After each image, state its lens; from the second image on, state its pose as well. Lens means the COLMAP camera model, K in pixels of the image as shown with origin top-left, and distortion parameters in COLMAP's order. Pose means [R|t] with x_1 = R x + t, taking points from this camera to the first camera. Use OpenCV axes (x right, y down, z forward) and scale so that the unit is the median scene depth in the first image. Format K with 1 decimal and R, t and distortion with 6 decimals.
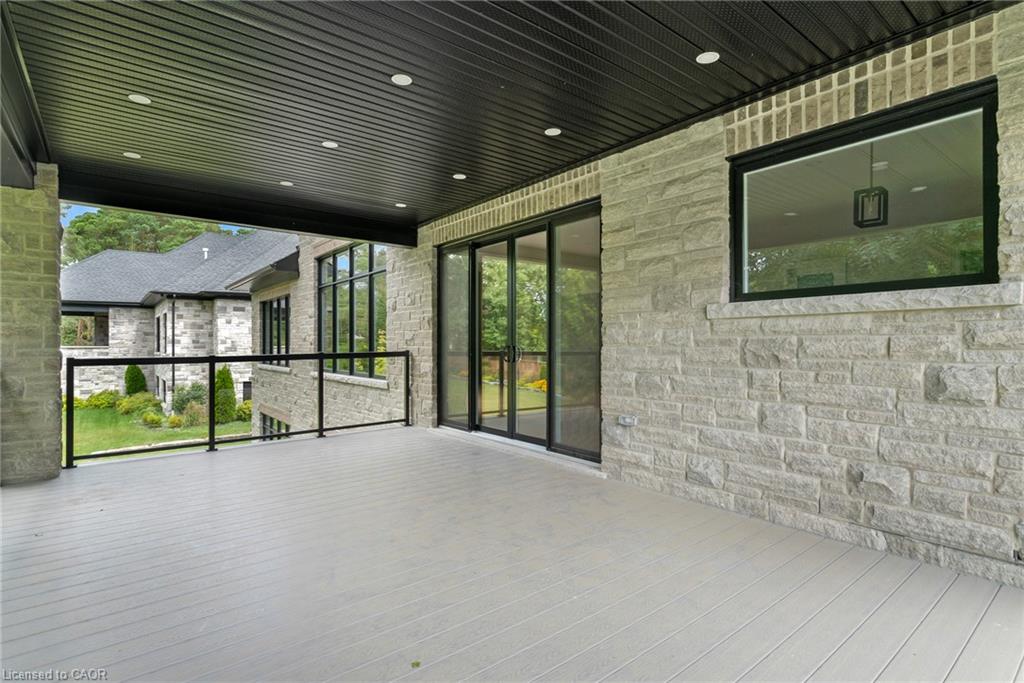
lens RADIAL K [[493.9, 0, 516.7], [0, 493.9, 341.8], [0, 0, 1]] dist [0.005272, -0.000592]
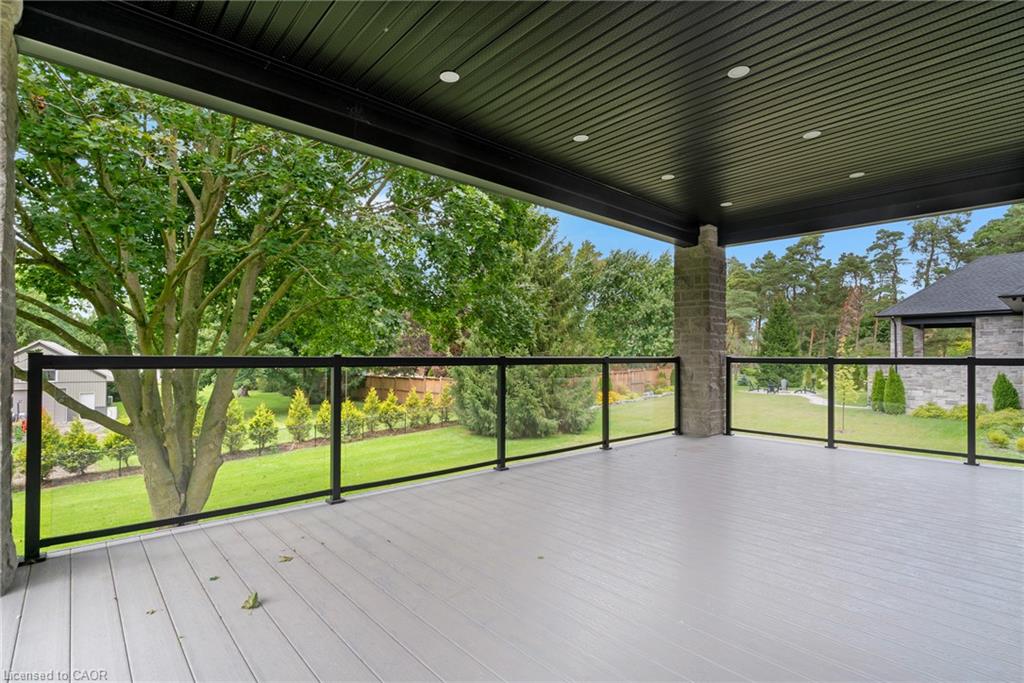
lens RADIAL K [[493.9, 0, 514.7], [0, 493.9, 343.5], [0, 0, 1]] dist [0.005272, -0.000592]
pose [[0.055290, -0.015489, -0.998350, 0.463259], [-0.008010, 0.999841, -0.015955, 0.022227], [0.998438, 0.008879, 0.055157, 0.319405]]
